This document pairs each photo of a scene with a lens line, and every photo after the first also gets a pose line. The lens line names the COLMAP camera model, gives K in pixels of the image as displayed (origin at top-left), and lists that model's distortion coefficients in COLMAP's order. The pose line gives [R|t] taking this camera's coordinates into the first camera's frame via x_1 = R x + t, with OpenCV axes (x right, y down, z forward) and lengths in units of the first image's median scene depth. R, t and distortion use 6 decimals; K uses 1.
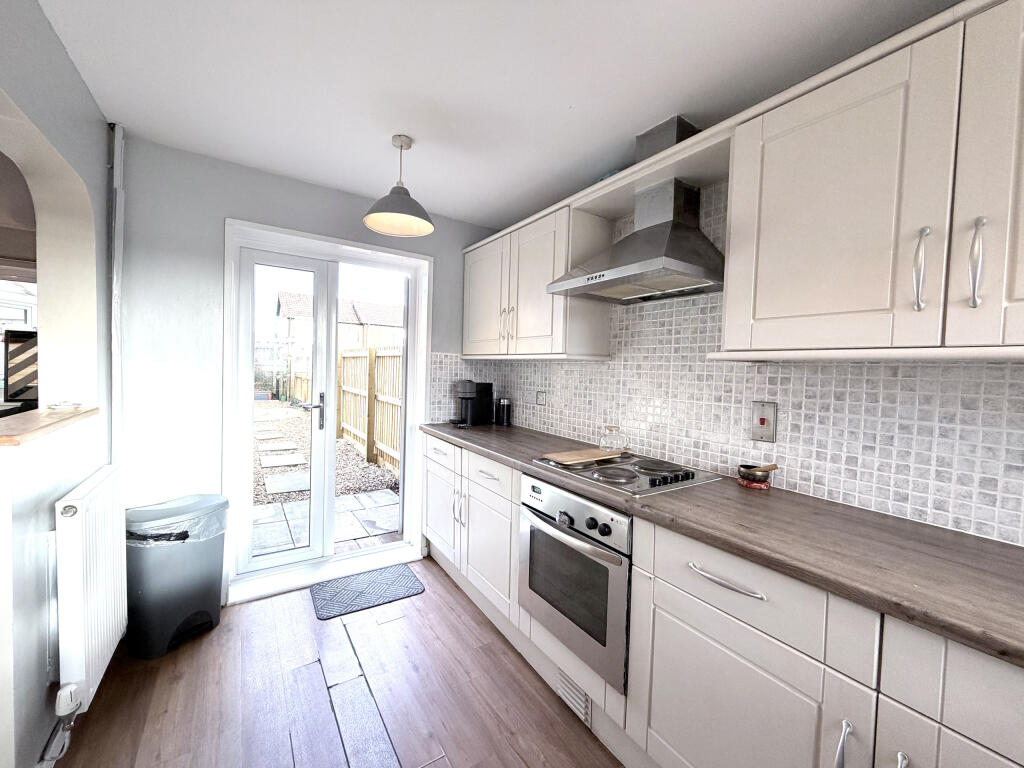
lens RADIAL K [[406.4, 0, 507.4], [0, 406.4, 382.4], [0, 0, 1]] dist [0.000579, 0.000180]
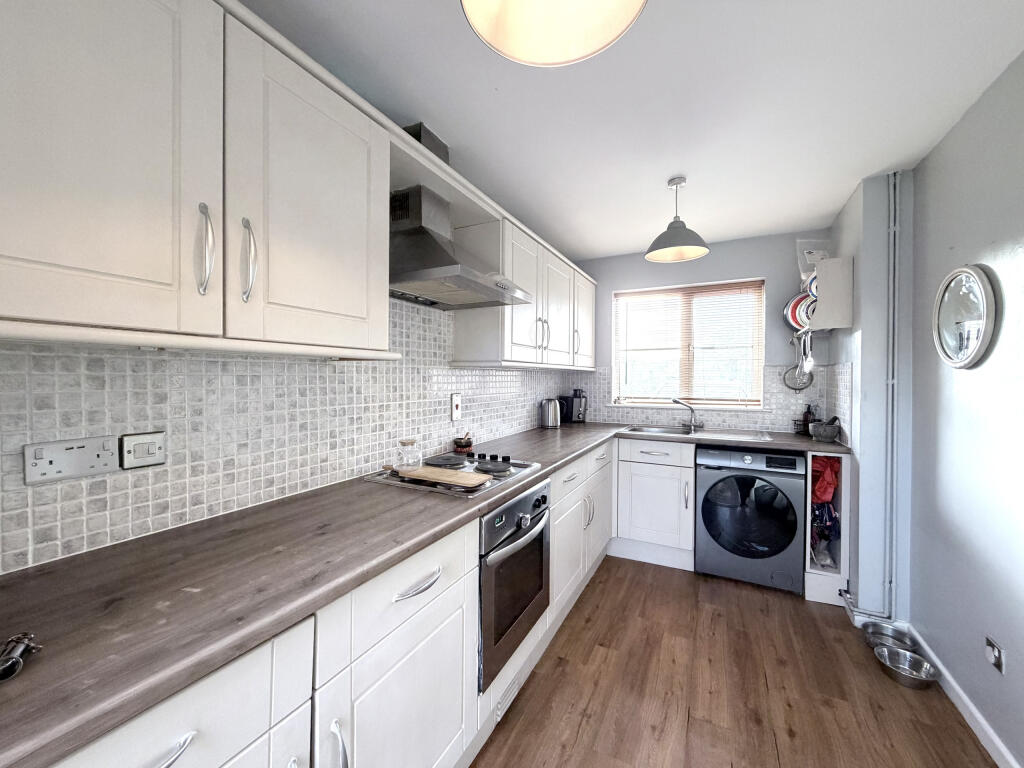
lens RADIAL K [[406.4, 0, 511.7], [0, 406.4, 380.1], [0, 0, 1]] dist [0.000579, 0.000180]
pose [[-0.493272, -0.044108, 0.868756, -0.487281], [0.007925, 0.998444, 0.055193, -0.053094], [-0.869839, 0.034110, -0.492155, 1.025865]]
